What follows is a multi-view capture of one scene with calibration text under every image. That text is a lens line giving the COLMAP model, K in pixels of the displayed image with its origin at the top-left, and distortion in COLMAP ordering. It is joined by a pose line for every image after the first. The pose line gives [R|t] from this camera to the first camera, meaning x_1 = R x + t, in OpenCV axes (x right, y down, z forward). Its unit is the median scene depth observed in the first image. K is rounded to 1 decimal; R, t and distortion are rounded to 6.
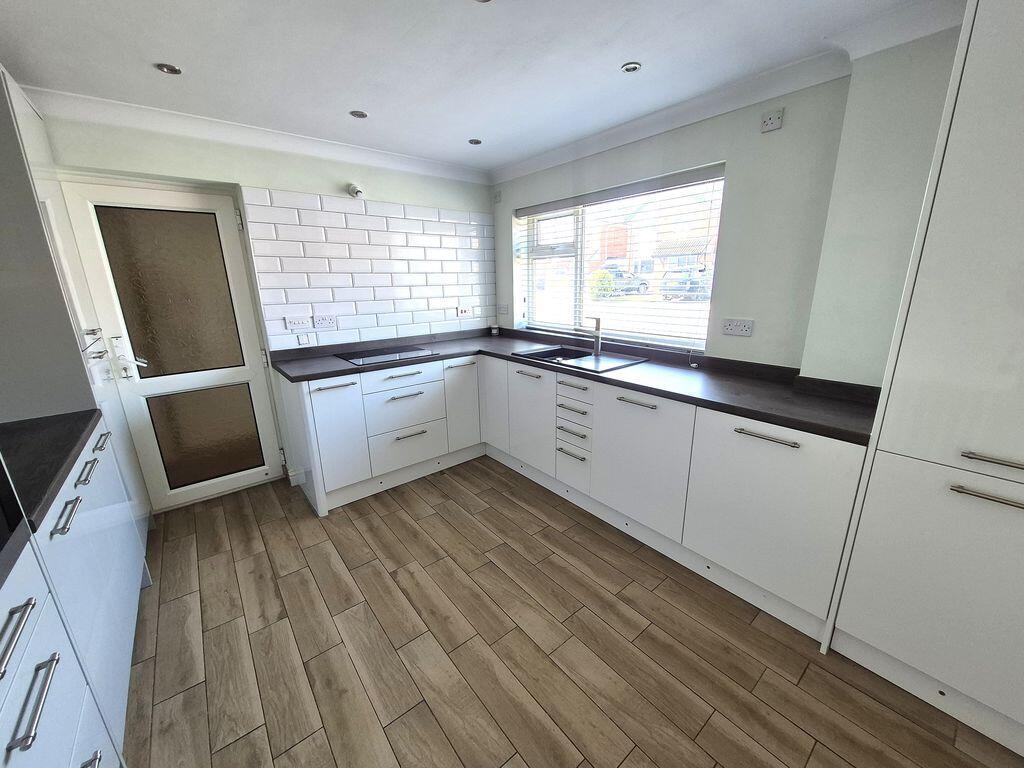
lens RADIAL K [[400.6, 0, 518.1], [0, 400.6, 388.3], [0, 0, 1]] dist [0.008210, -0.005229]
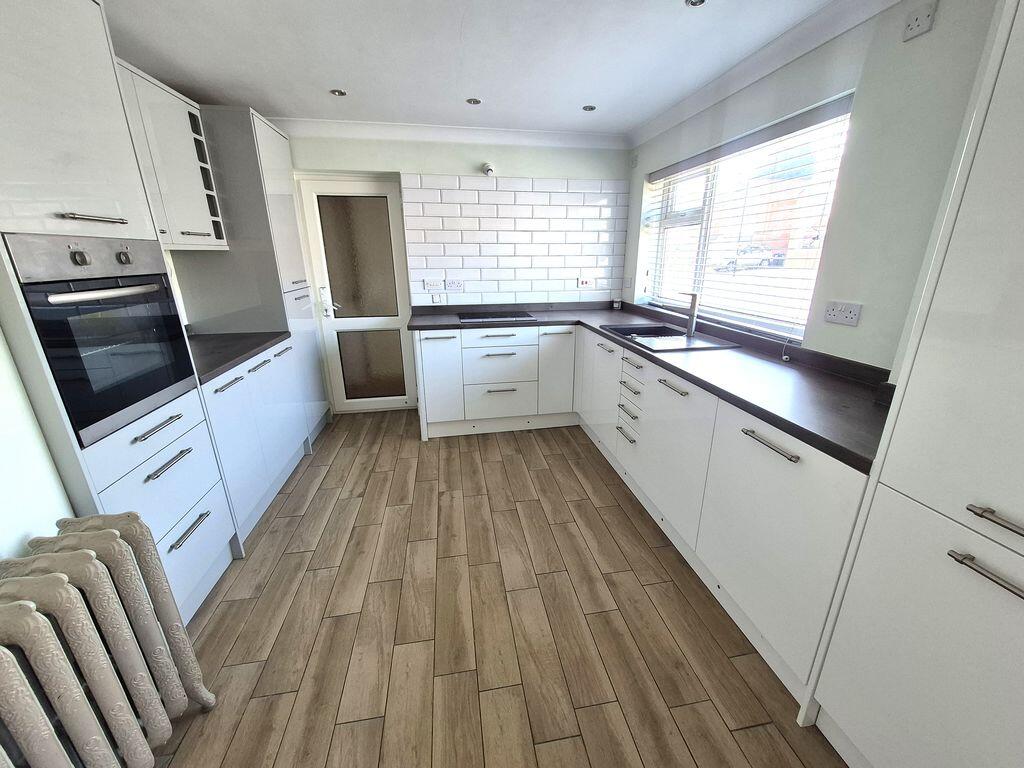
lens RADIAL K [[409.1, 0, 516.4], [0, 409.1, 388.4], [0, 0, 1]] dist [0.006813, -0.000168]
pose [[0.869121, 0.163340, -0.466850, 0.345739], [-0.138391, 0.986503, 0.087517, 0.005918], [0.474844, -0.011455, 0.879996, 0.016196]]
